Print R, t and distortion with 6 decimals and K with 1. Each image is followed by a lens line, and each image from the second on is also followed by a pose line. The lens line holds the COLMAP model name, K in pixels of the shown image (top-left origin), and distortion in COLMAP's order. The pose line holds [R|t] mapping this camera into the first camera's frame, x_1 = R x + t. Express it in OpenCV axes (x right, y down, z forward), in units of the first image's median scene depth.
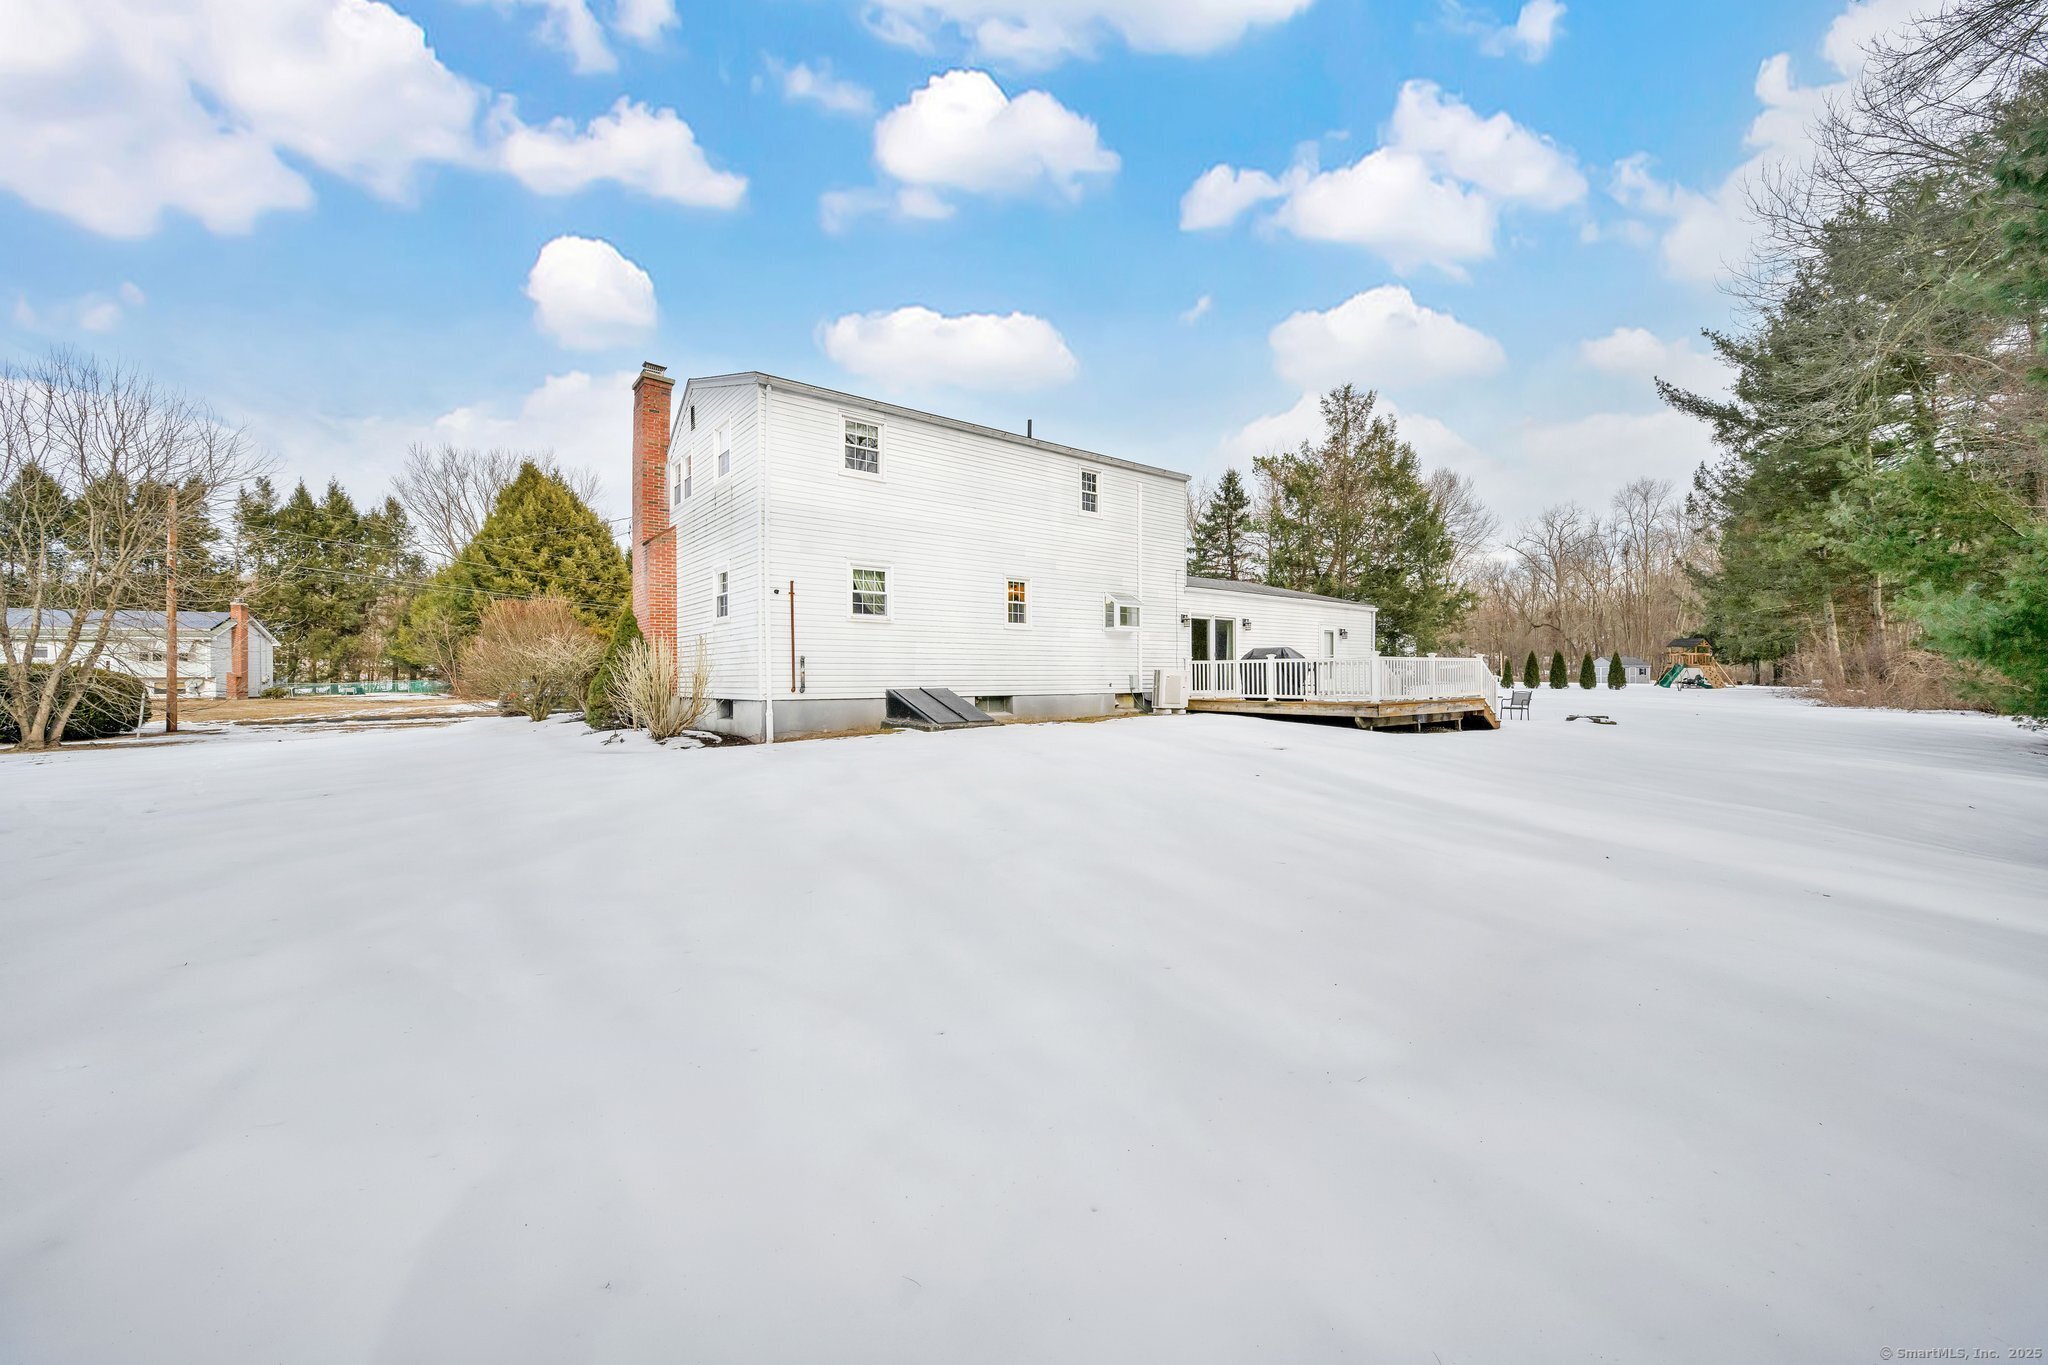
lens RADIAL K [[814.6, 0, 1034.1], [0, 814.6, 679.4], [0, 0, 1]] dist [0.001299, -0.000033]
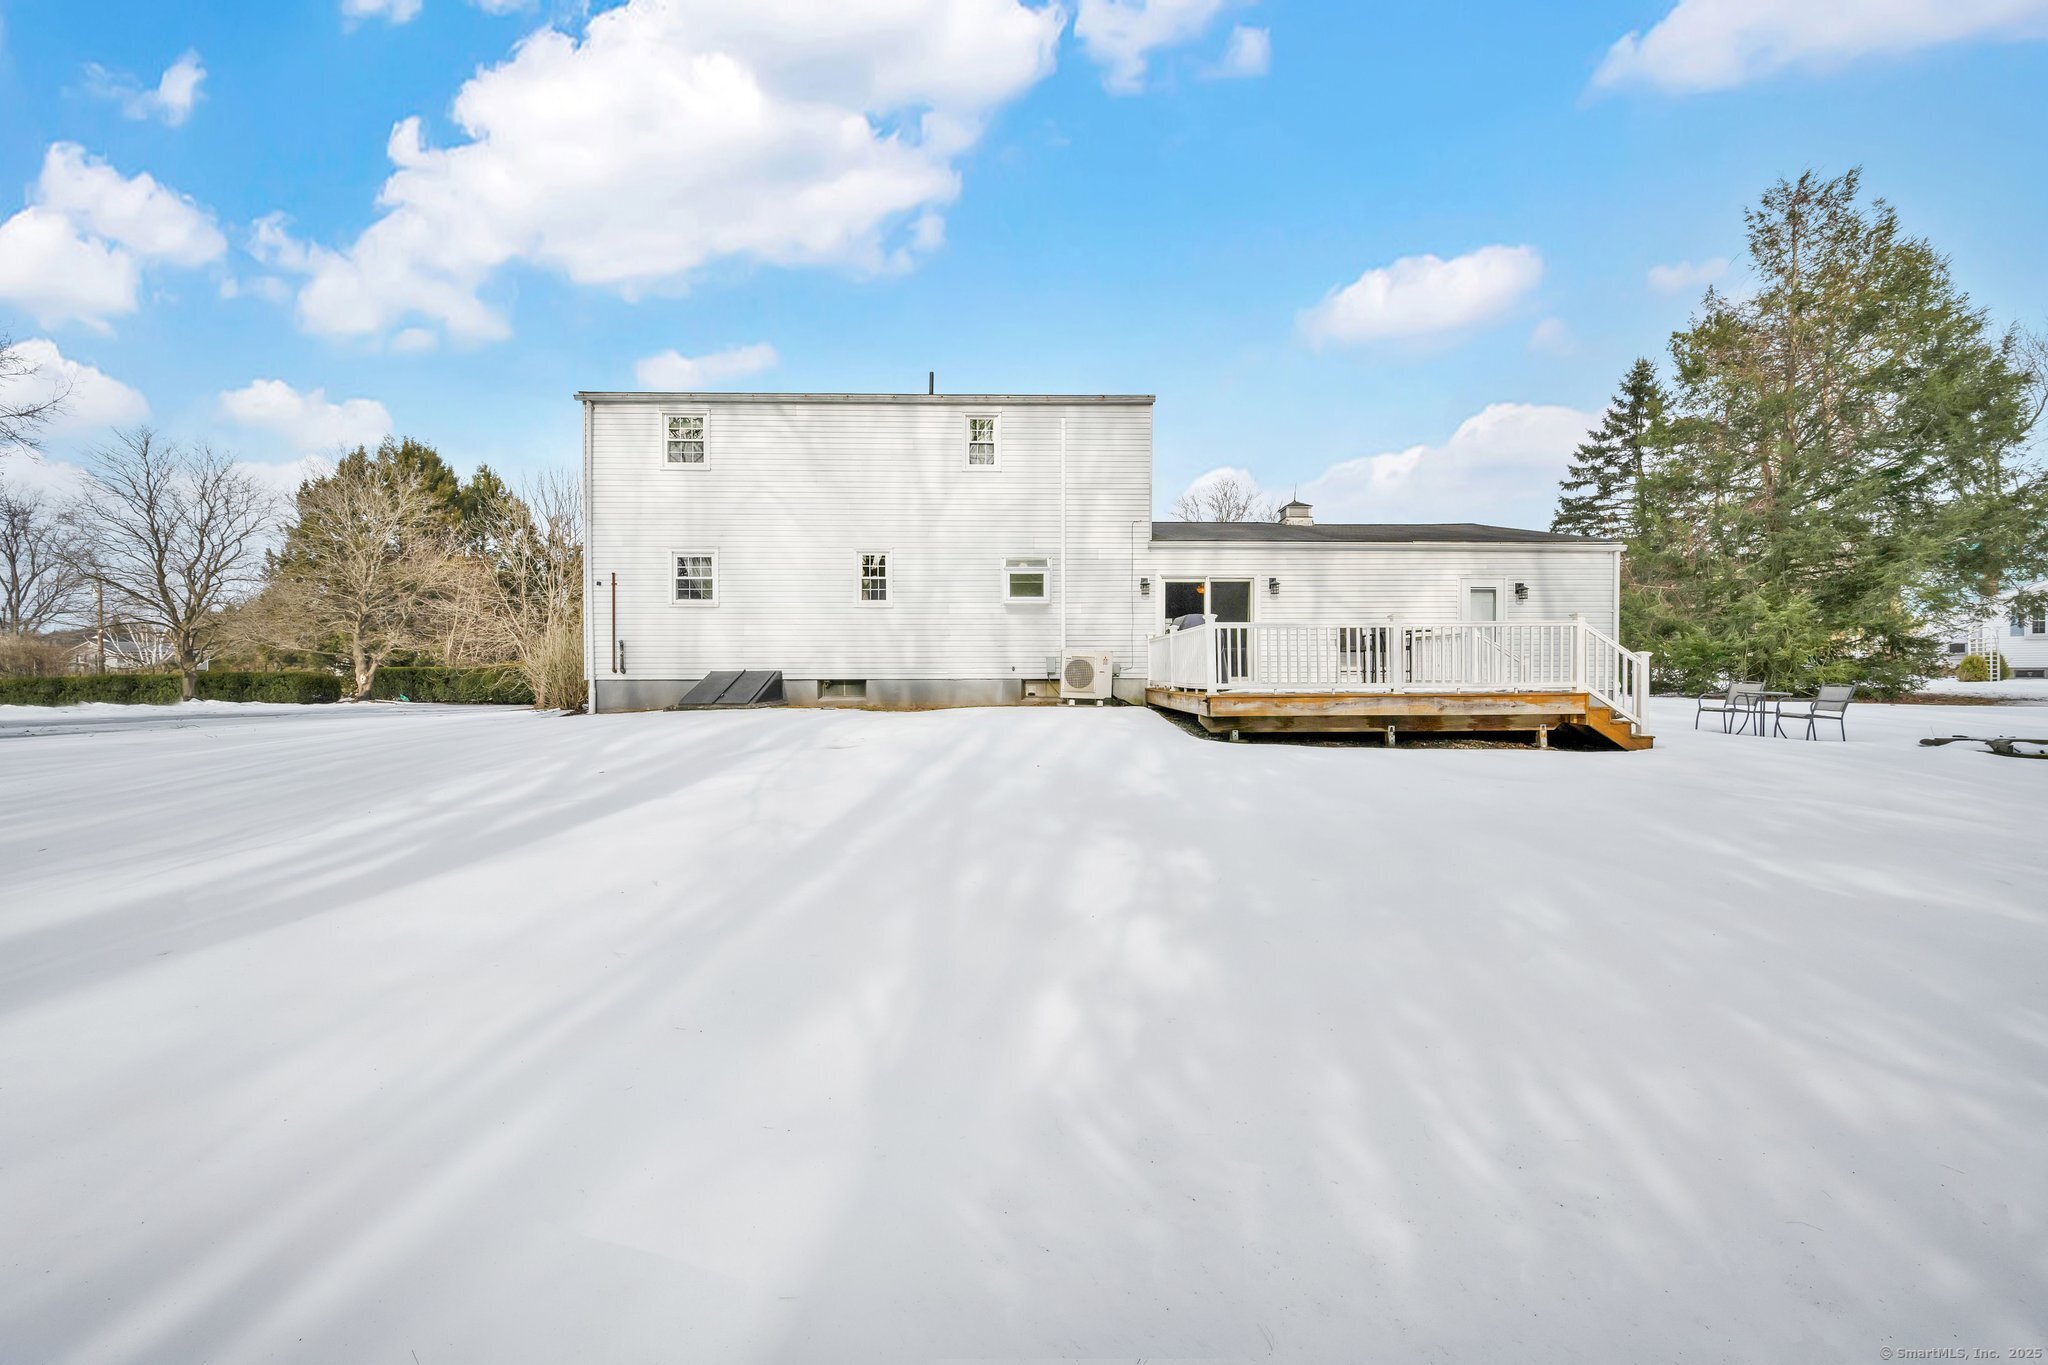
lens RADIAL K [[814.6, 0, 1034.1], [0, 814.6, 679.4], [0, 0, 1]] dist [0.001299, -0.000033]
pose [[0.787735, 0.006738, -0.615977, 0.681969], [-0.001471, 0.999958, 0.009056, 0.011043], [0.616012, -0.006227, 0.787712, 0.388400]]
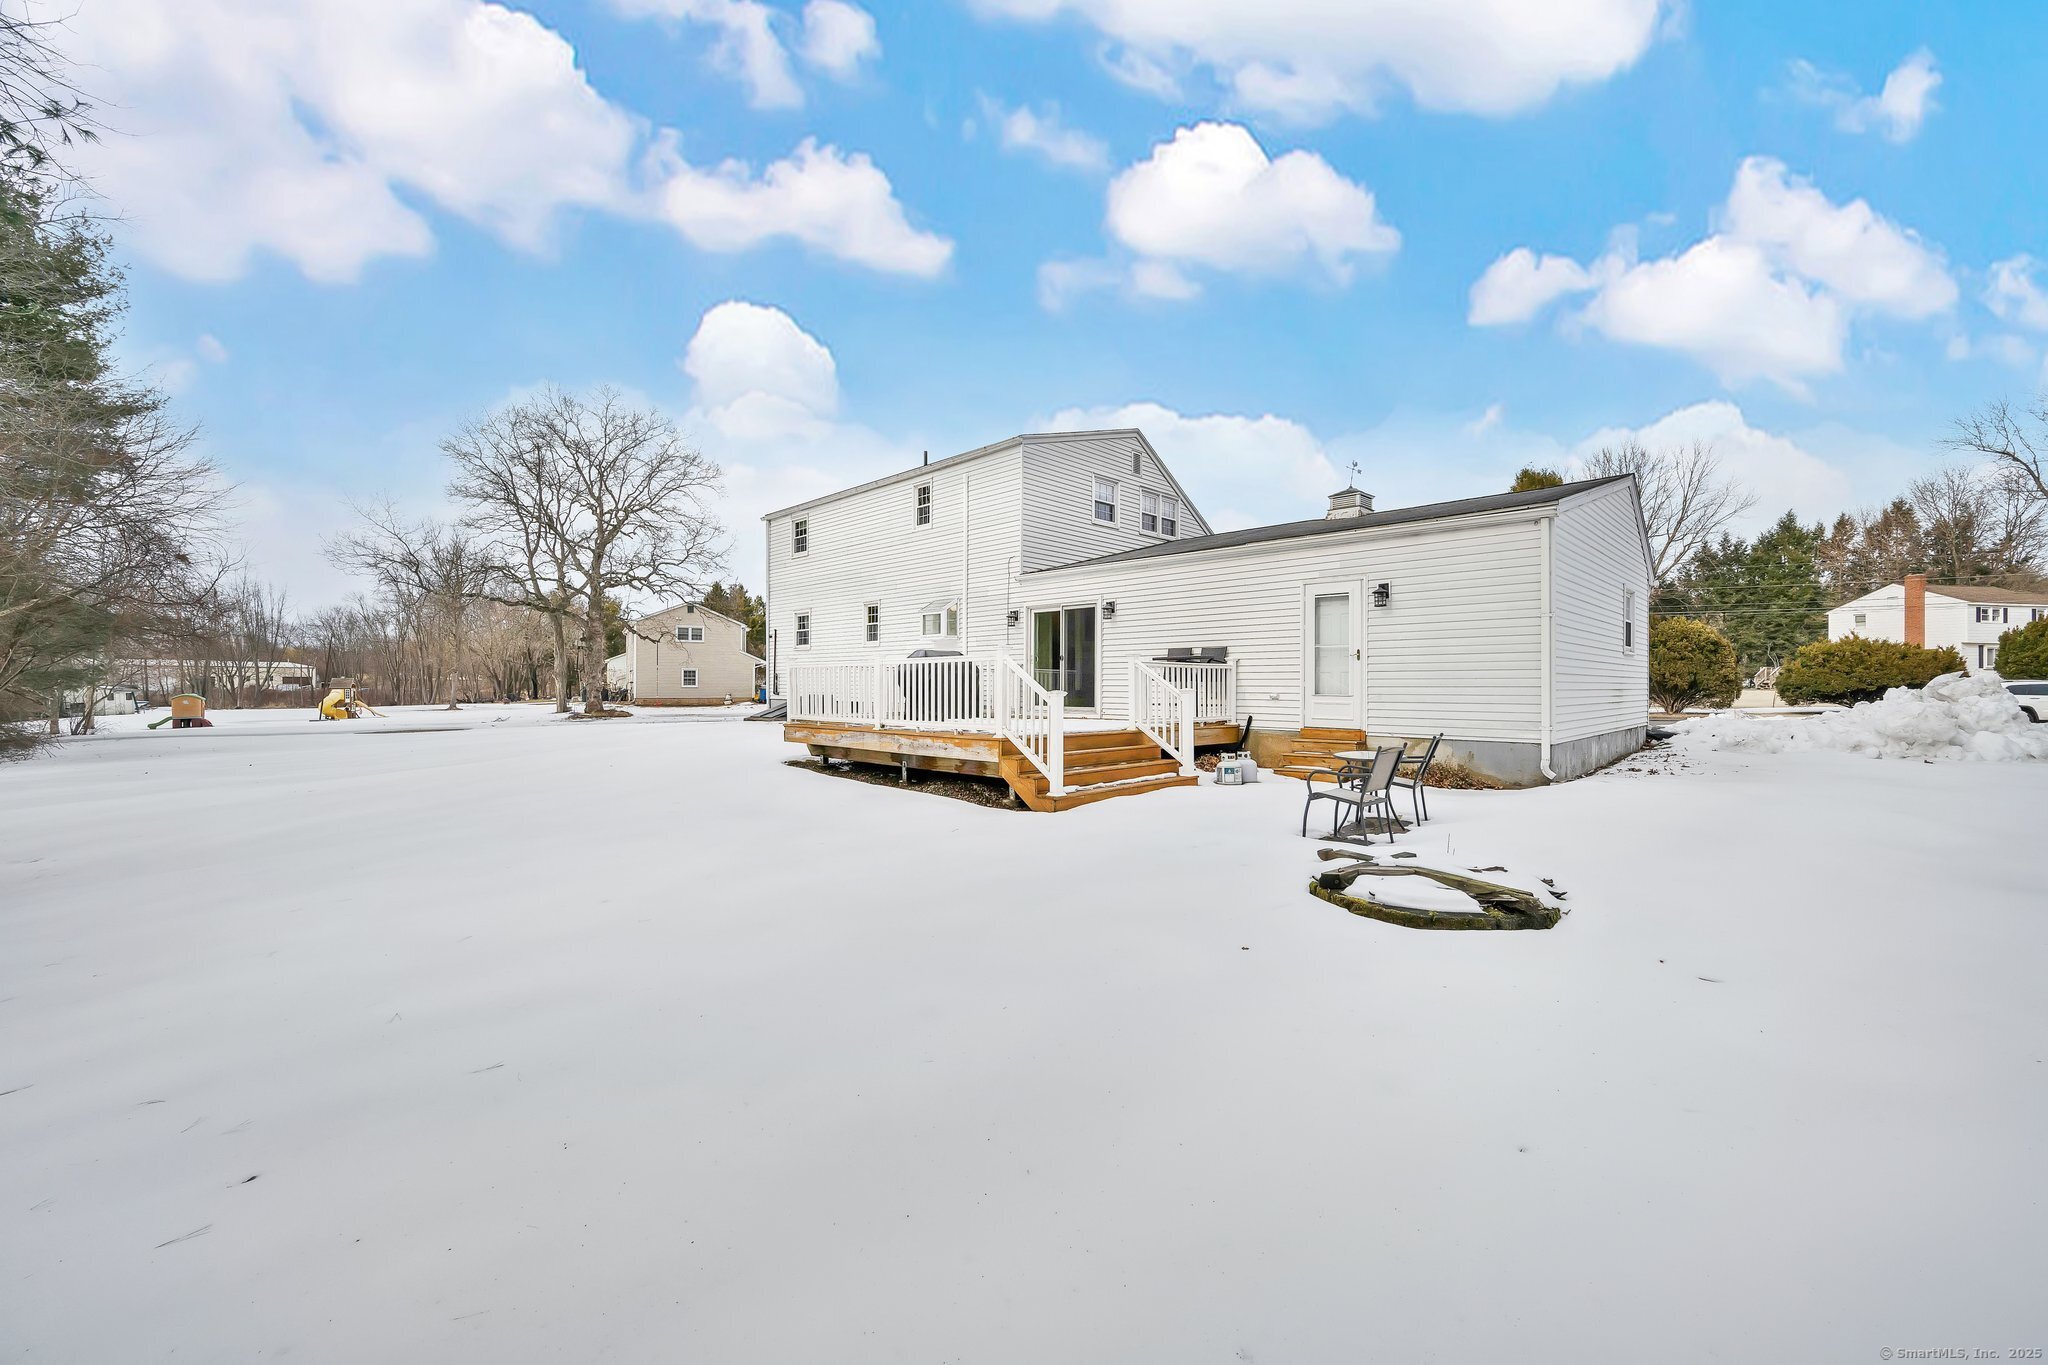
lens RADIAL K [[814.6, 0, 1034.1], [0, 814.6, 679.4], [0, 0, 1]] dist [0.001299, -0.000033]
pose [[0.080915, -0.003267, -0.996716, 1.166192], [-0.006179, 0.999974, -0.003779, -0.010476], [0.996702, 0.006464, 0.080893, 1.126315]]
